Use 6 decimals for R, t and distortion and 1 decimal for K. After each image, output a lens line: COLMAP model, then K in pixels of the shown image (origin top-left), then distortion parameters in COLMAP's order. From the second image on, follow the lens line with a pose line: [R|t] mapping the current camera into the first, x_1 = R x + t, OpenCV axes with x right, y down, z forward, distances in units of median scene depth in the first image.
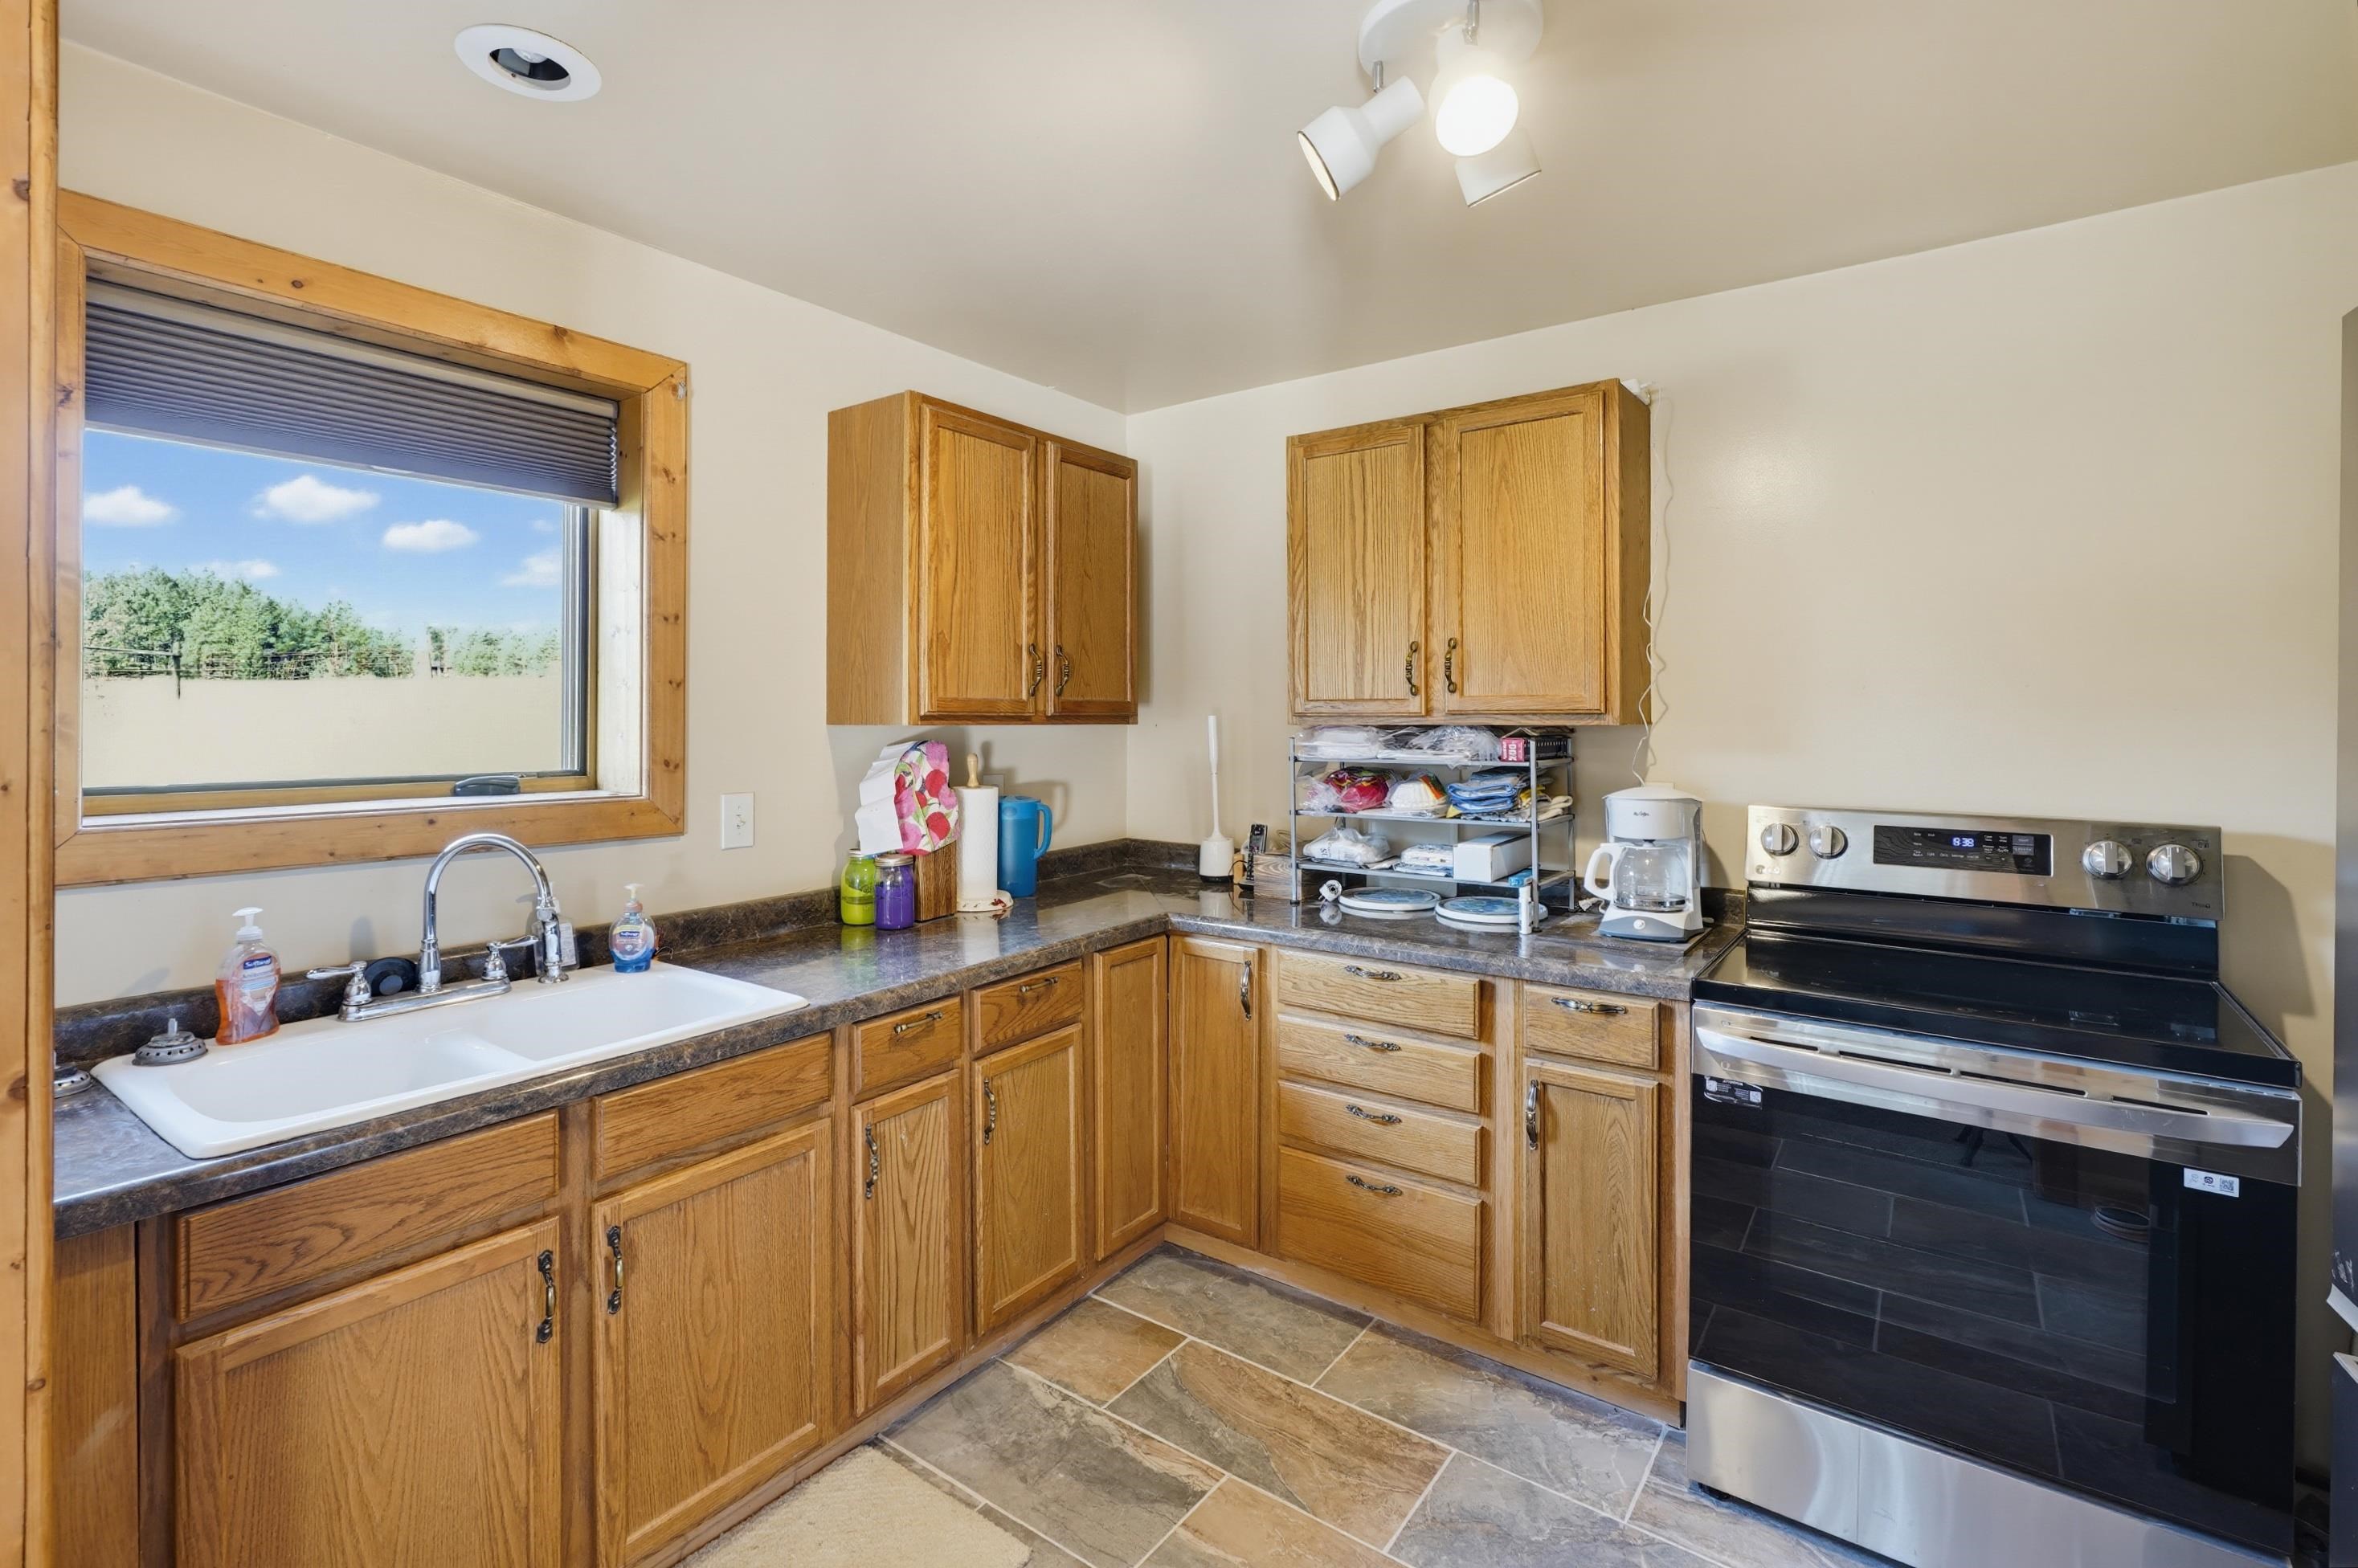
lens RADIAL K [[1096.1, 0, 1170.3], [0, 1096.1, 712.2], [0, 0, 1]] dist [-0.000846, 0.003337]
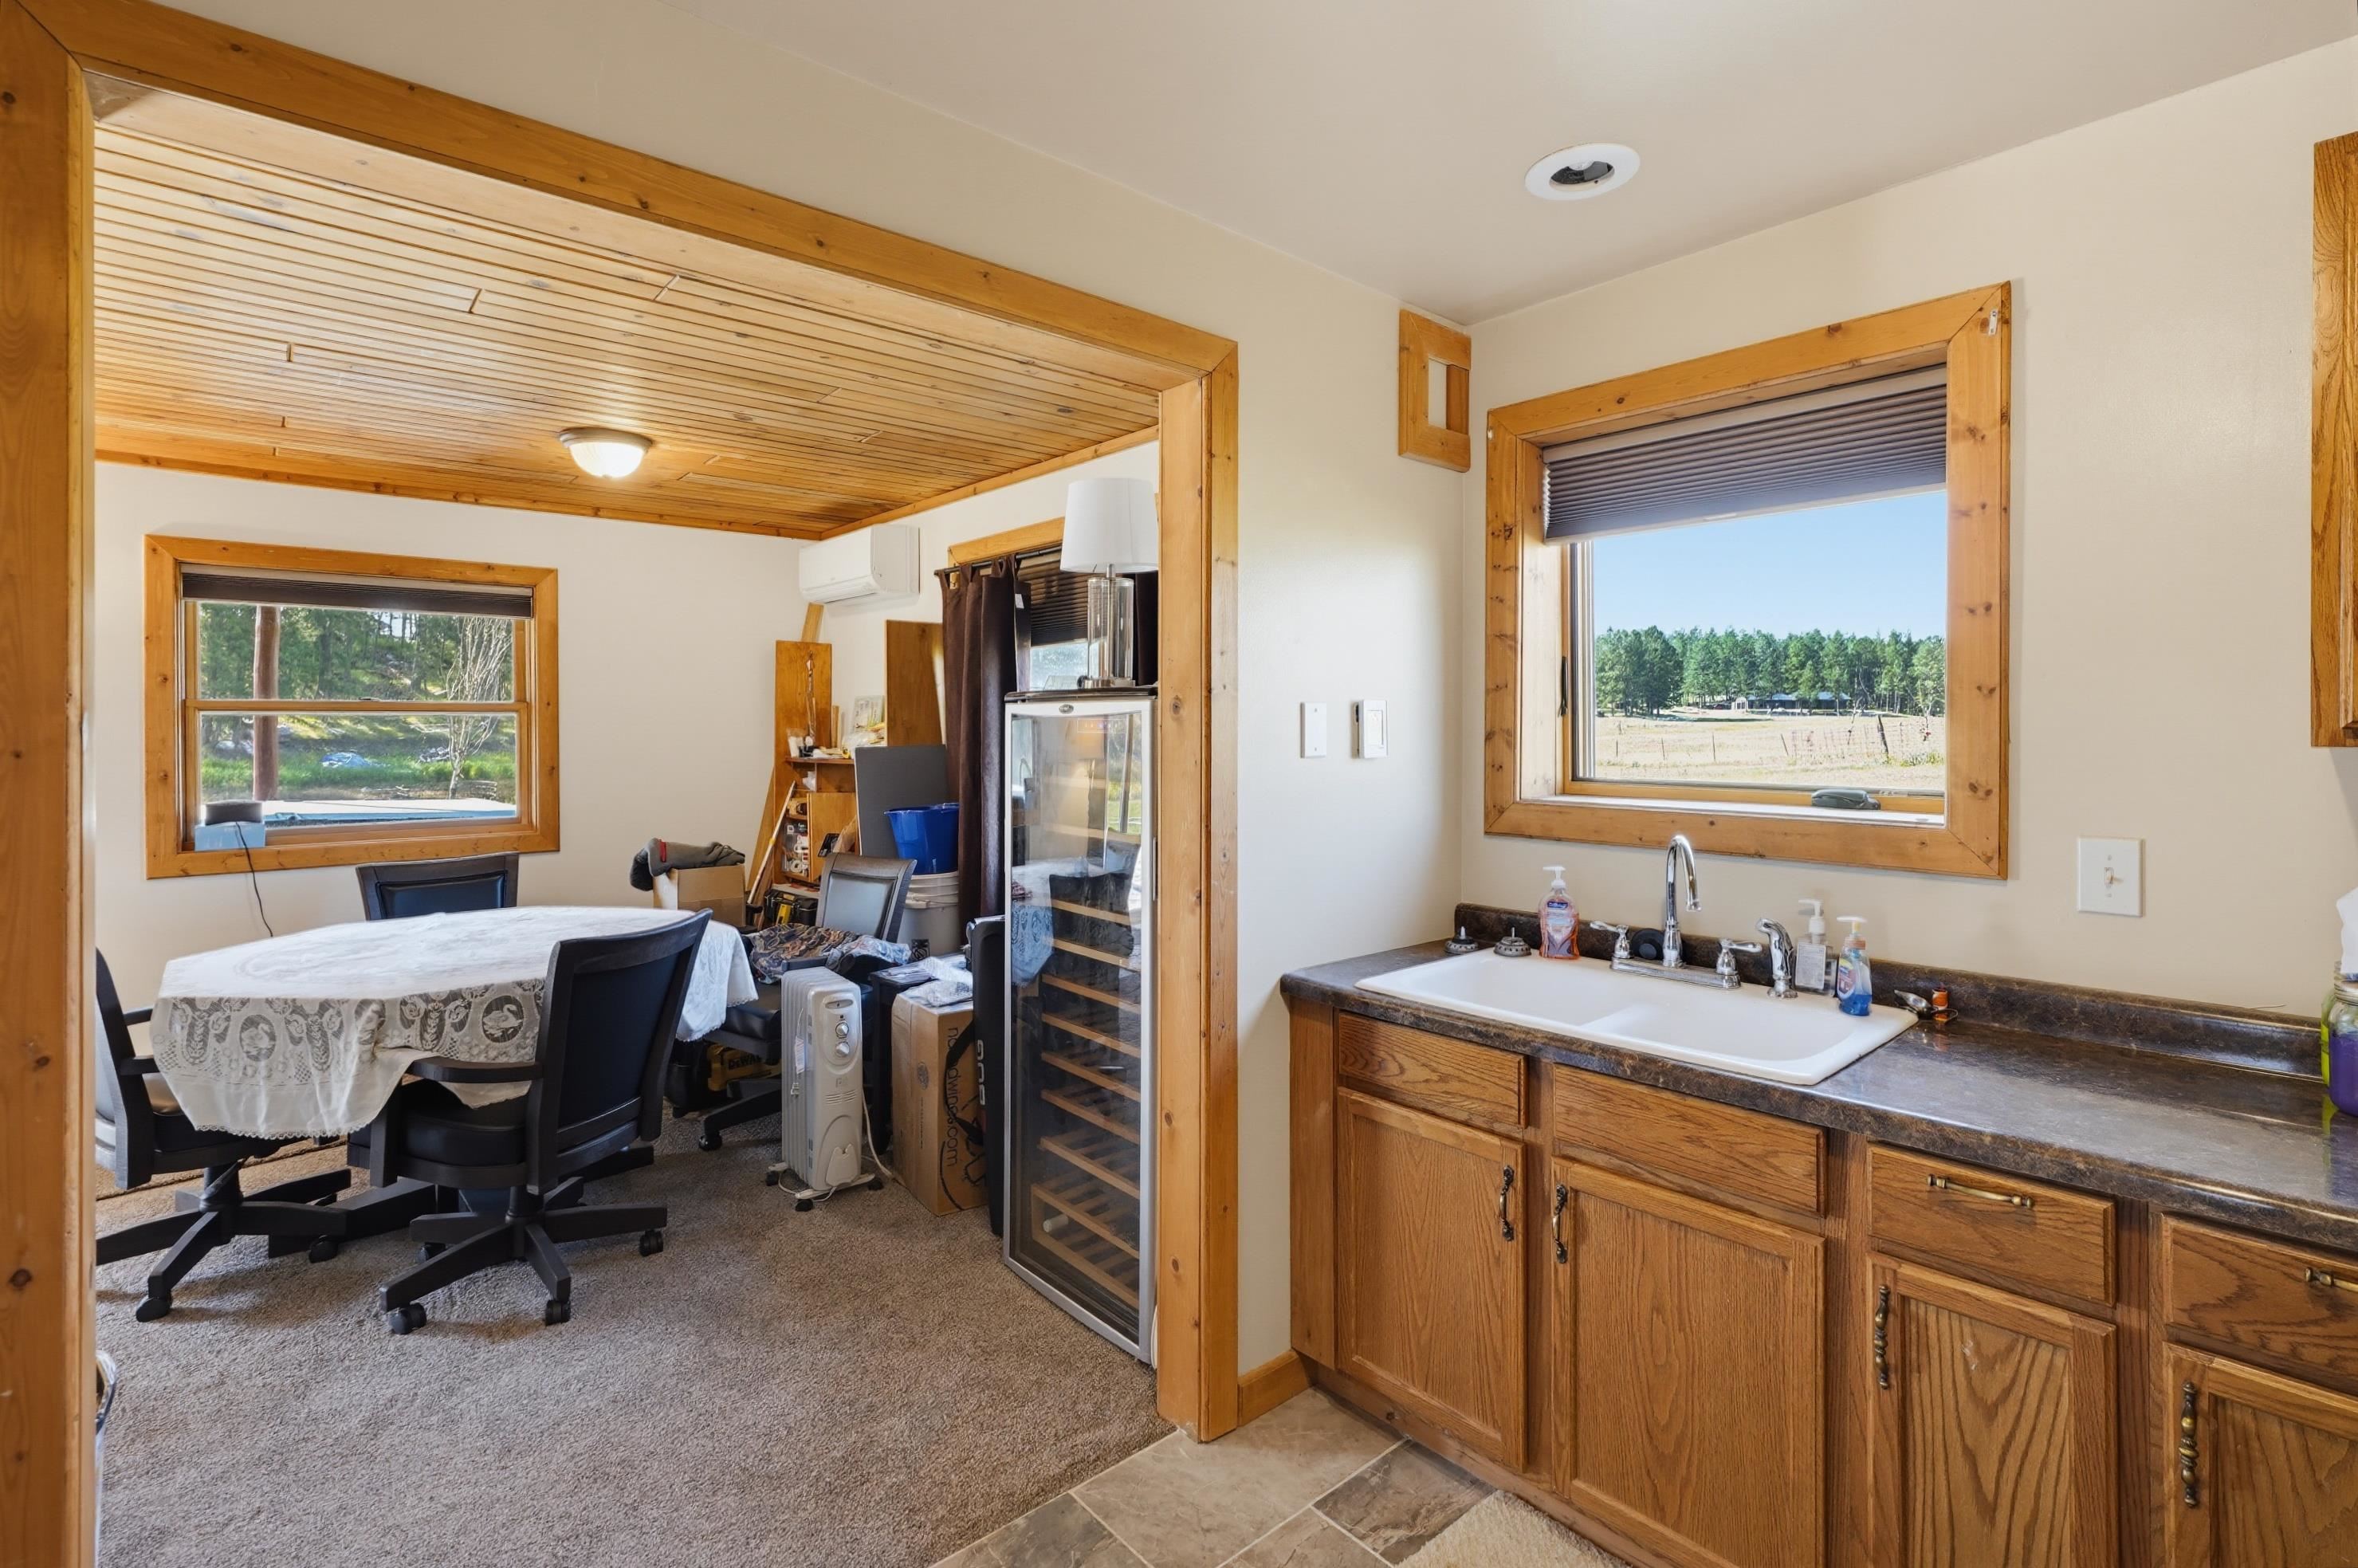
lens RADIAL K [[1096.2, 0, 1182.0], [0, 1096.2, 731.8], [0, 0, 1]] dist [-0.000846, 0.003337]
pose [[-0.219483, -0.000905, -0.975616, 0.453597], [0.002259, 0.999996, -0.001436, 0.004571], [0.975614, -0.002519, -0.219480, 0.588781]]
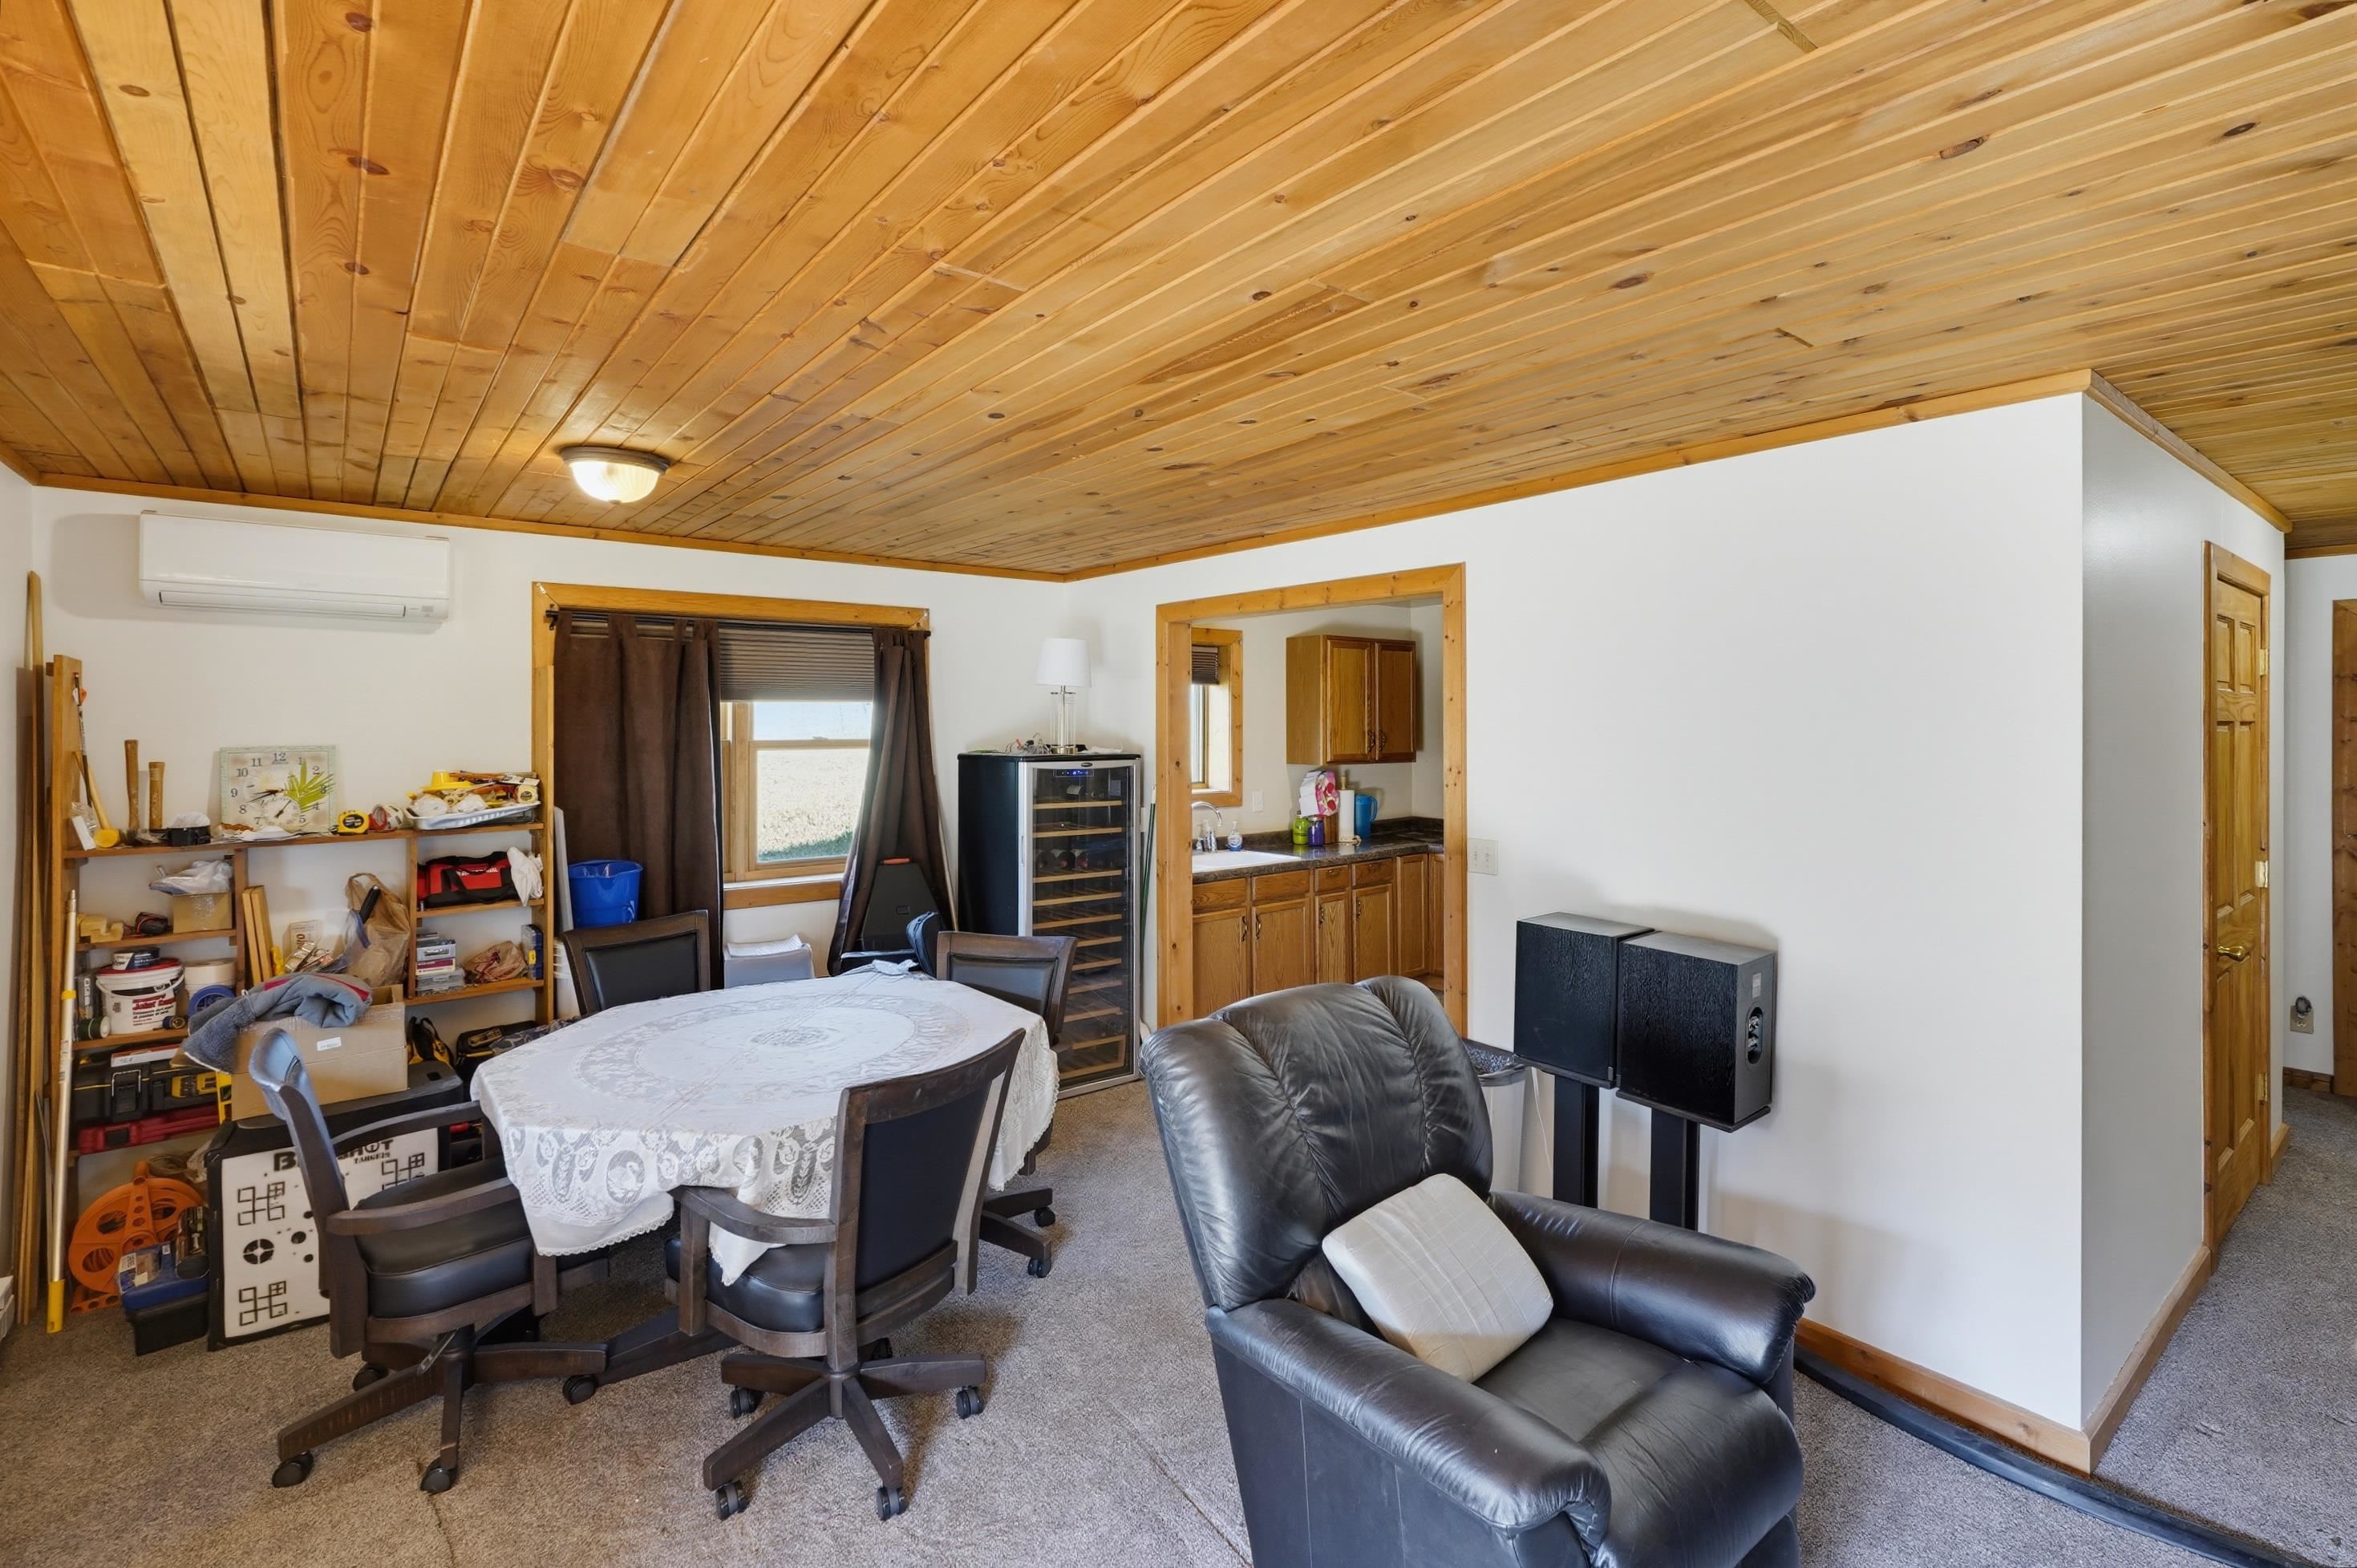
lens RADIAL K [[1095.8, 0, 1163.6], [0, 1095.8, 732.0], [0, 0, 1]] dist [-0.000846, 0.003337]
pose [[0.963135, -0.003784, -0.268992, 0.097708], [0.005720, 0.999963, 0.006412, -0.089147], [0.268958, -0.007714, 0.963121, -1.654265]]
